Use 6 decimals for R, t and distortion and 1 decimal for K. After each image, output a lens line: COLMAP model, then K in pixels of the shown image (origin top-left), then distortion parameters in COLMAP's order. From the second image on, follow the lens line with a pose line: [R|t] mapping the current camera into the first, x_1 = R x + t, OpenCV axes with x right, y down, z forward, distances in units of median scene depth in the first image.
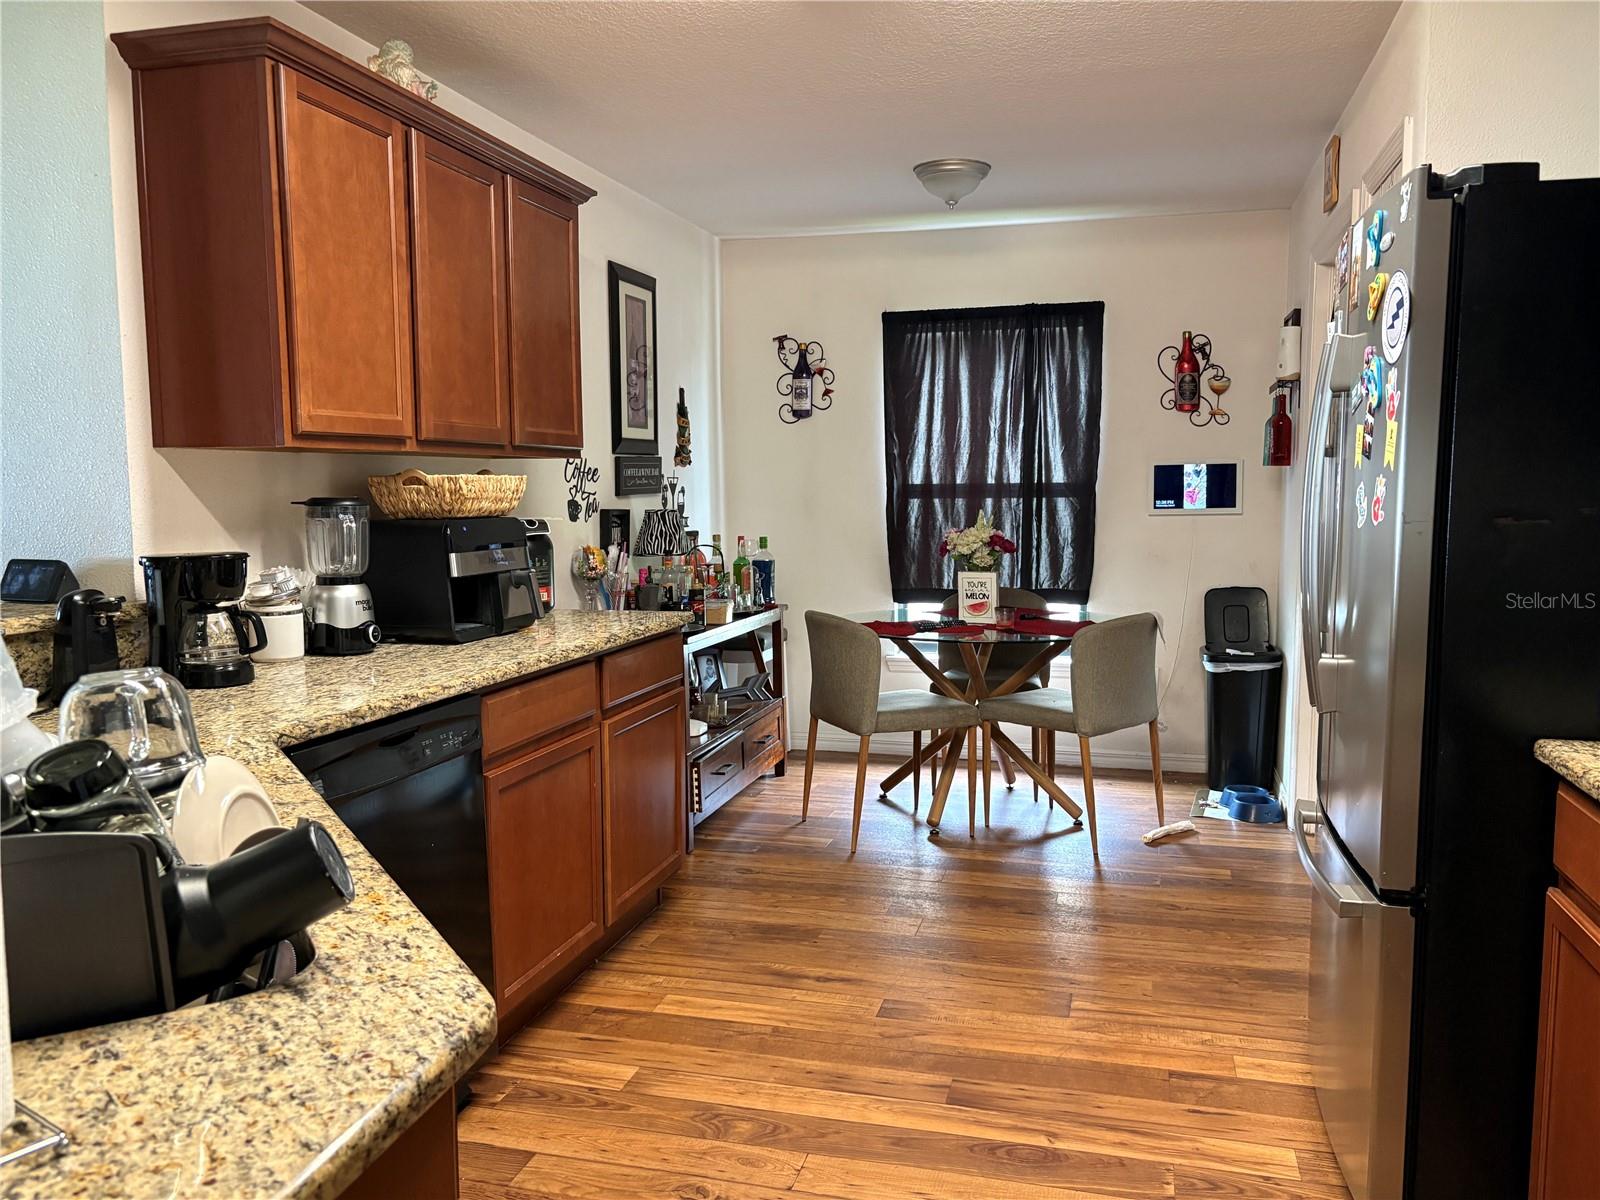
lens RADIAL K [[1268.8, 0, 794.7], [0, 1268.8, 612.6], [0, 0, 1]] dist [0.053521, -0.005630]
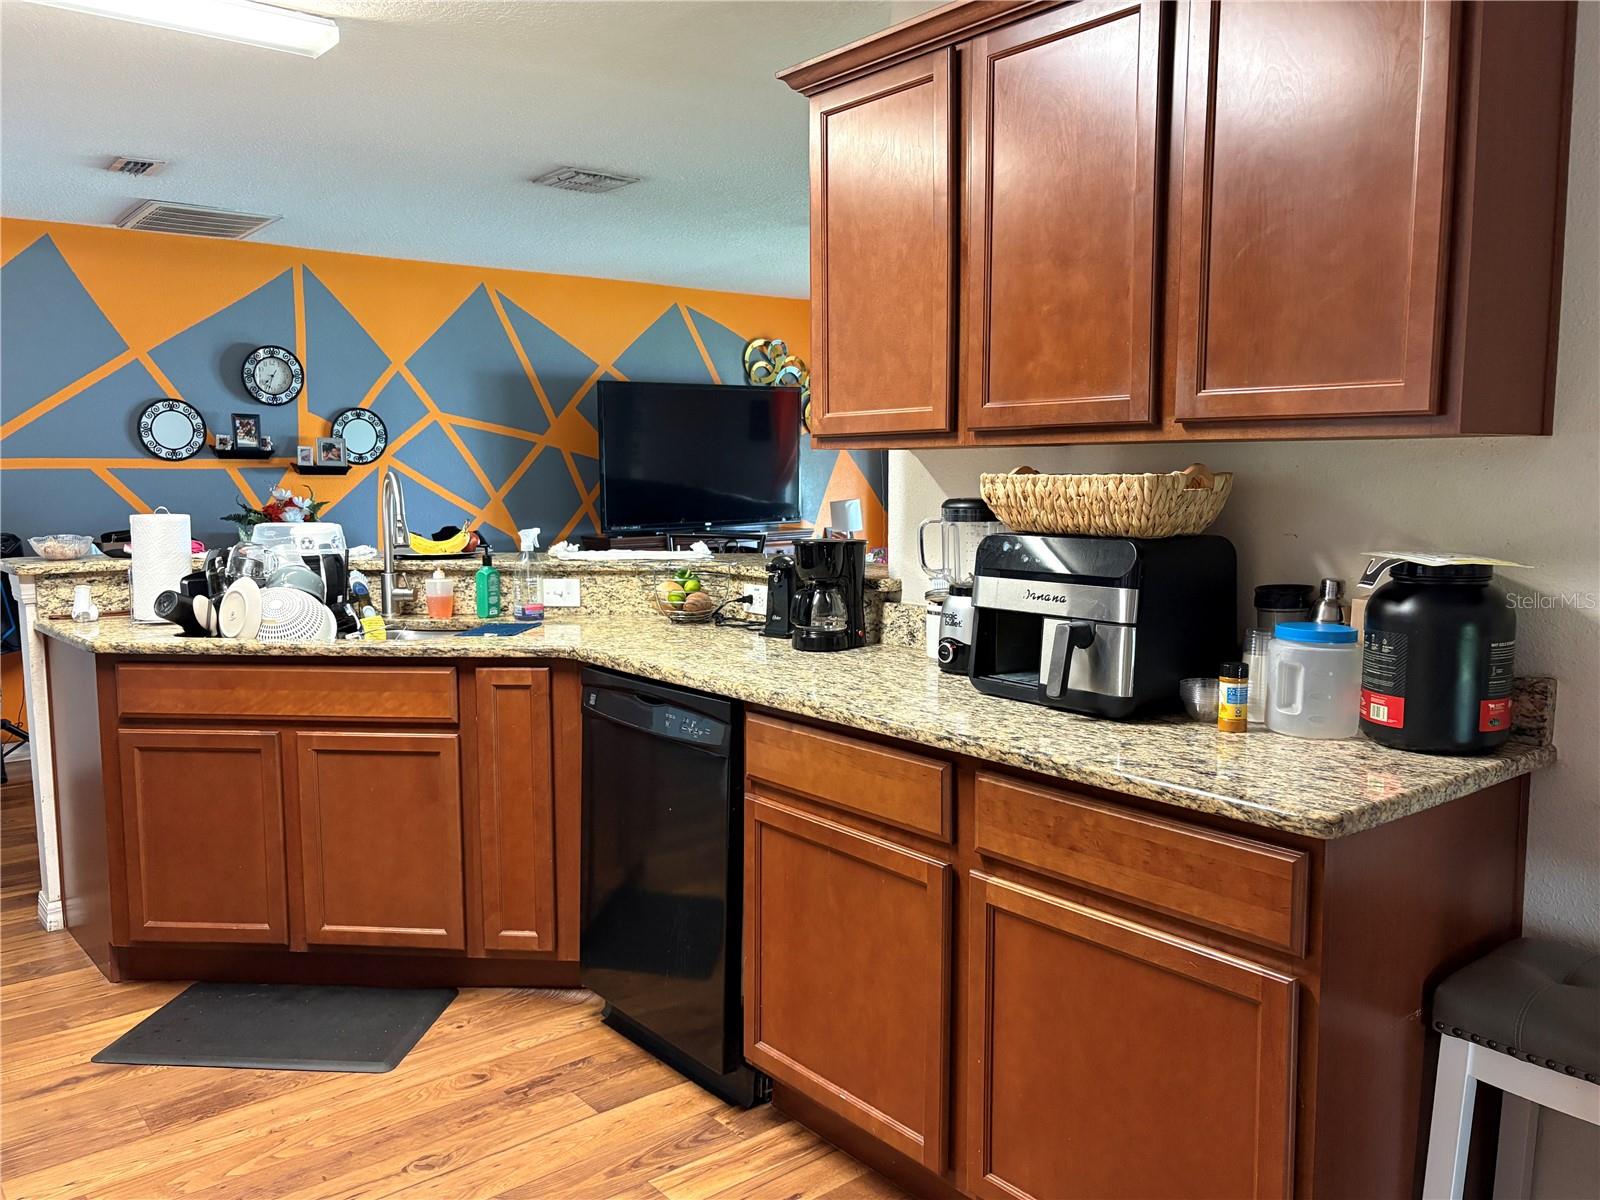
lens RADIAL K [[1268.8, 0, 798.5], [0, 1268.8, 603.9], [0, 0, 1]] dist [0.053521, -0.005630]
pose [[-0.588752, 0.095049, -0.802706, 0.535122], [-0.073855, 0.982583, 0.170518, -0.195181], [0.804933, 0.159677, -0.571478, 1.735010]]
